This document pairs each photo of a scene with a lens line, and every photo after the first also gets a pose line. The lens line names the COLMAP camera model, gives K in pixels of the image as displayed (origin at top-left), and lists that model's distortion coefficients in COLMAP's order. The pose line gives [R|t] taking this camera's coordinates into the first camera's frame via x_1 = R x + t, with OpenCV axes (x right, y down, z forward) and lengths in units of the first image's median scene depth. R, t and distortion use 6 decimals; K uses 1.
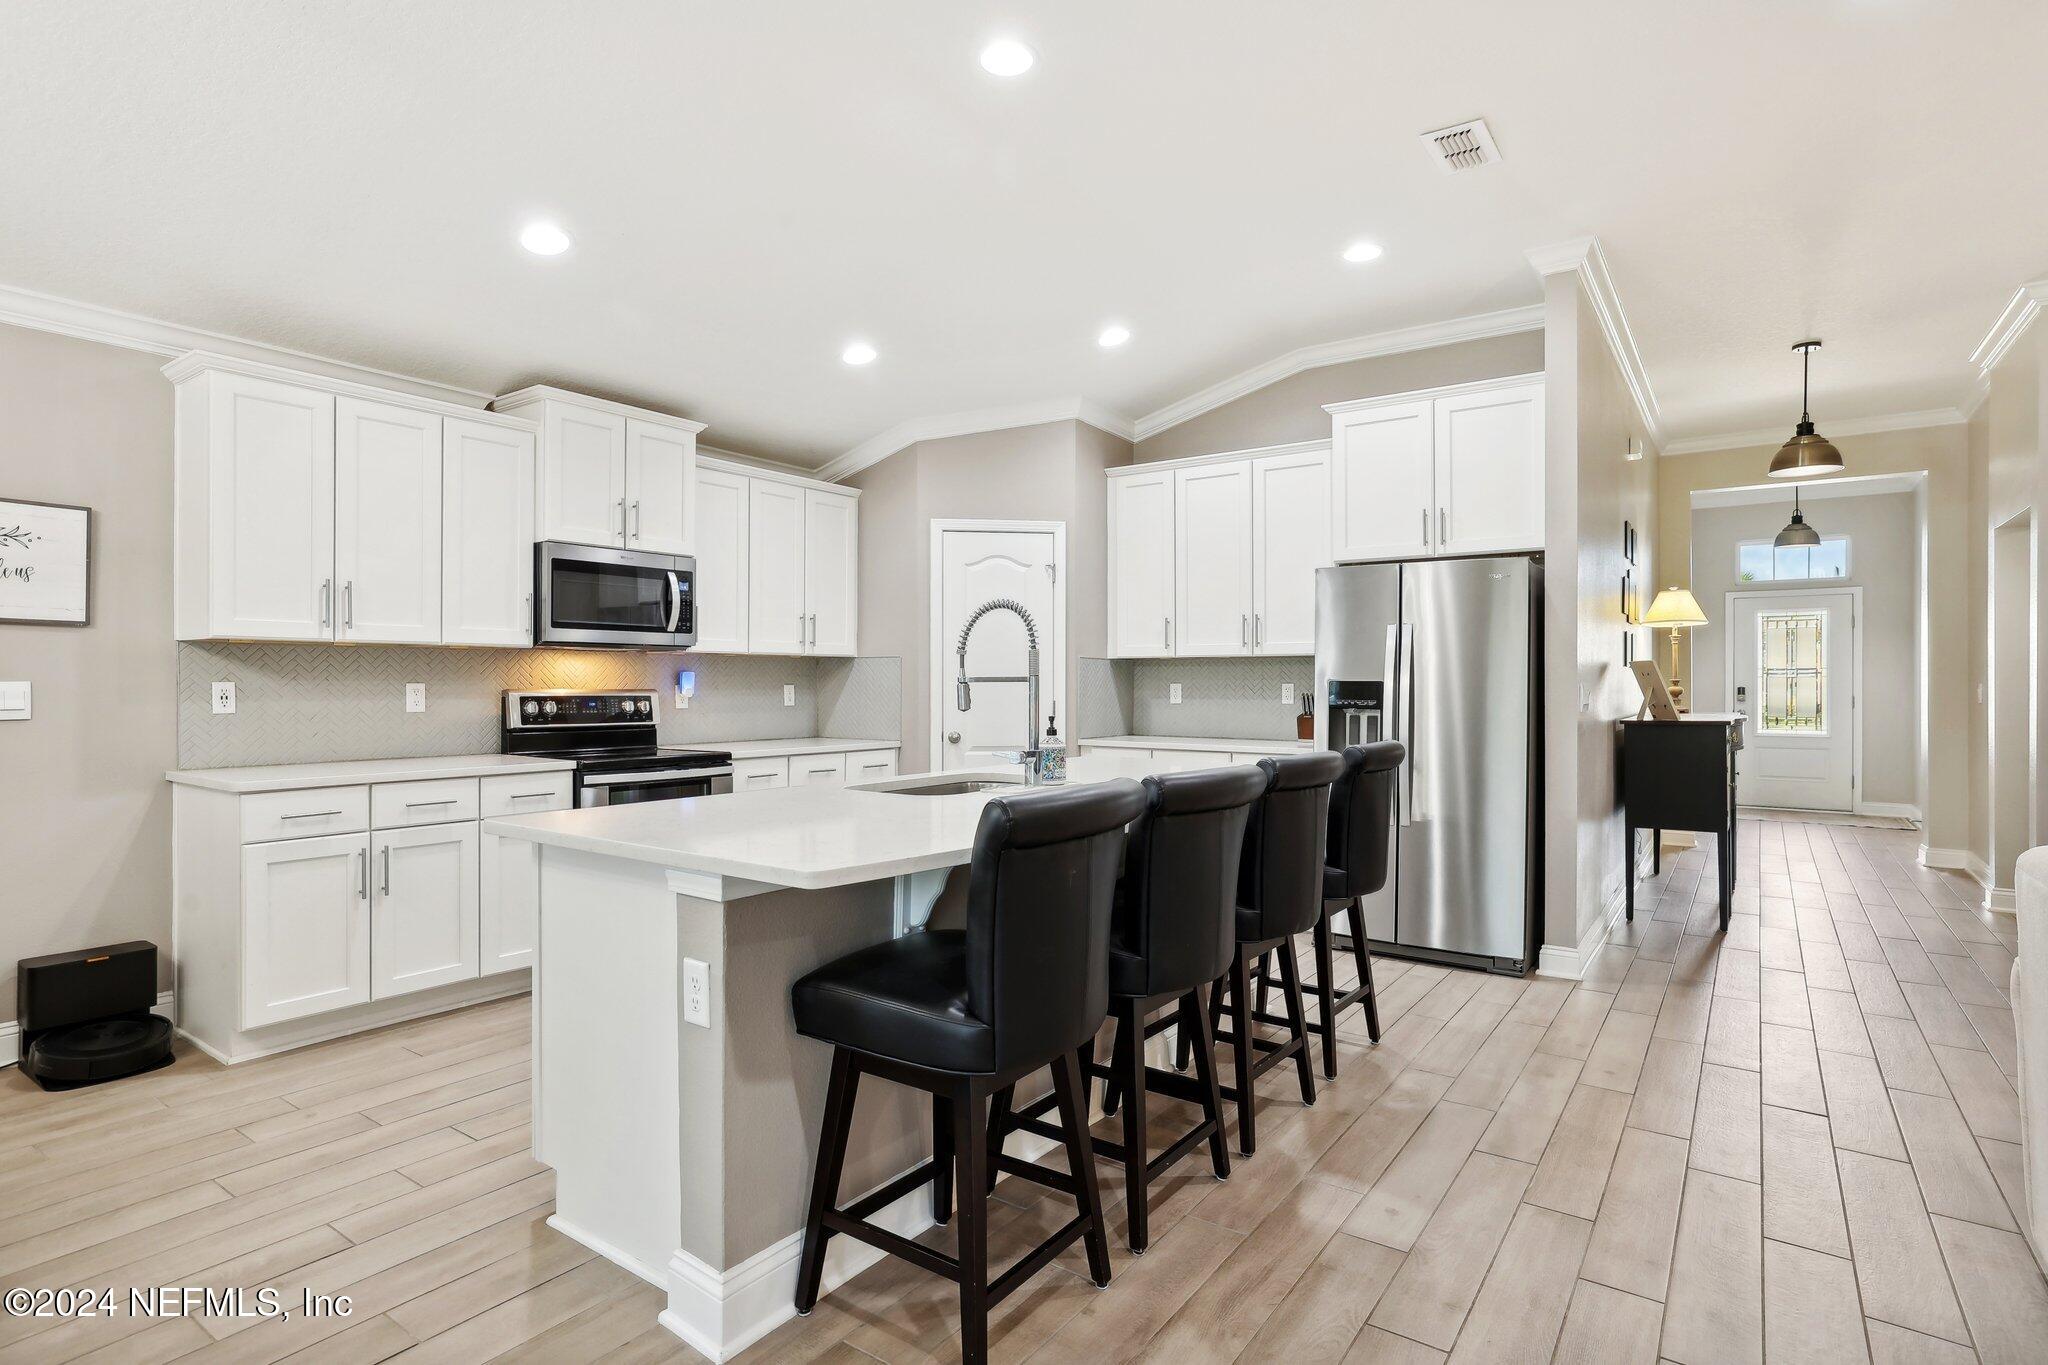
lens RADIAL K [[1054.6, 0, 1015.0], [0, 1054.6, 692.7], [0, 0, 1]] dist [-0.013122, 0.001824]
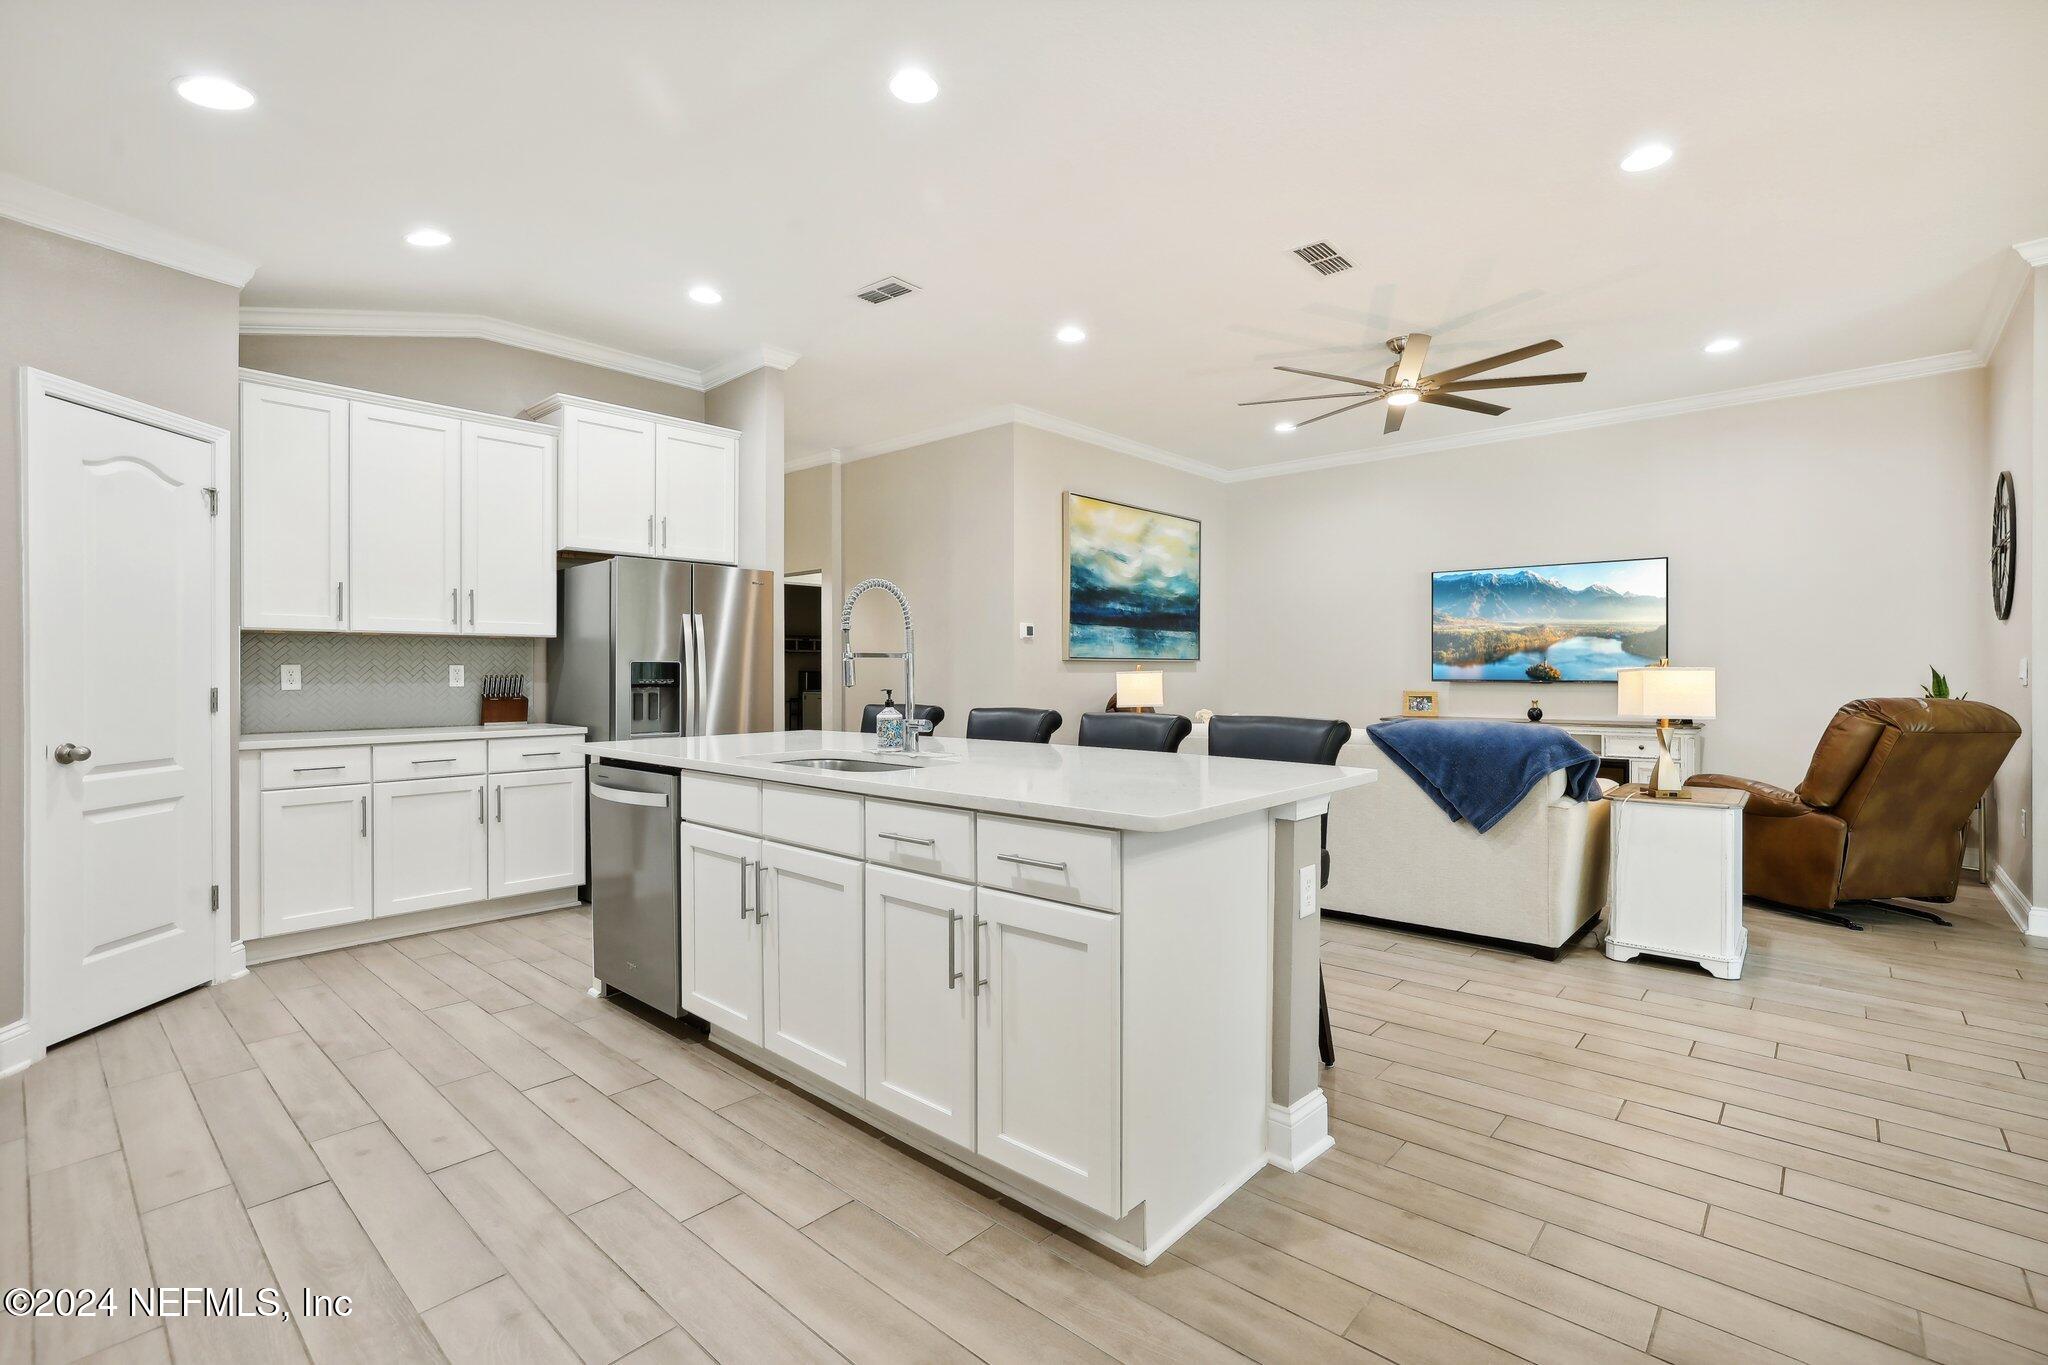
lens RADIAL K [[928.0, 0, 1035.6], [0, 928.0, 671.7], [0, 0, 1]] dist [-0.020755, 0.008857]
pose [[0.101769, -0.000895, 0.994808, -0.606093], [0.011833, 0.999930, -0.000311, 0.004207], [-0.994738, 0.011803, 0.101772, 0.499210]]
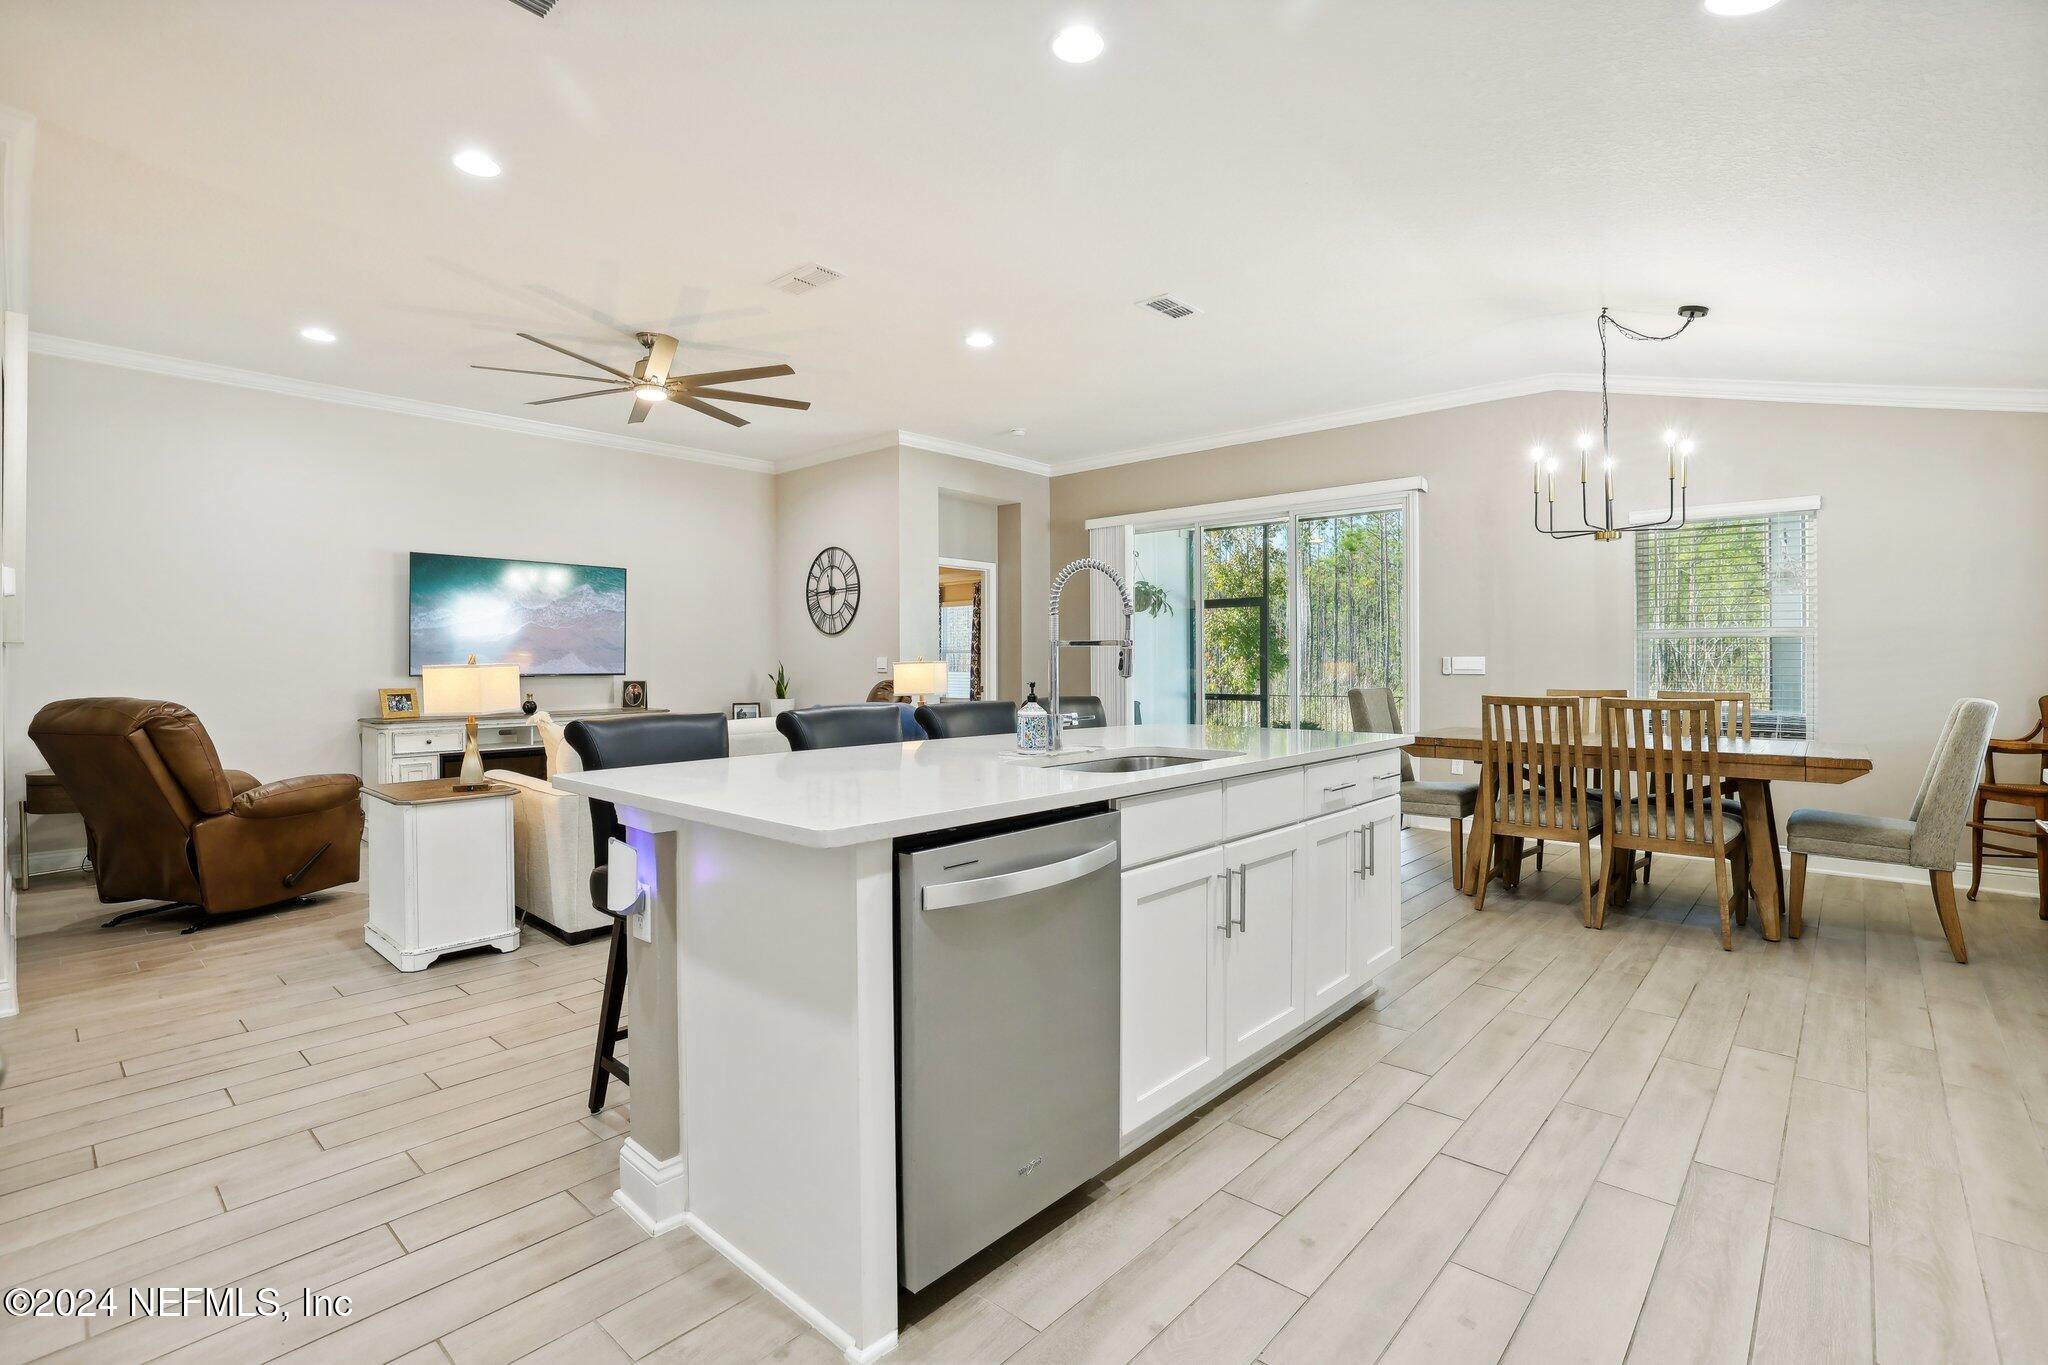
lens RADIAL K [[928.0, 0, 1019.2], [0, 928.0, 653.3], [0, 0, 1]] dist [-0.020755, 0.008857]
pose [[-0.992985, 0.004738, 0.118147, -0.033500], [0.004702, 0.999989, -0.000590, -0.002616], [-0.118148, -0.000031, -0.992996, 1.222395]]
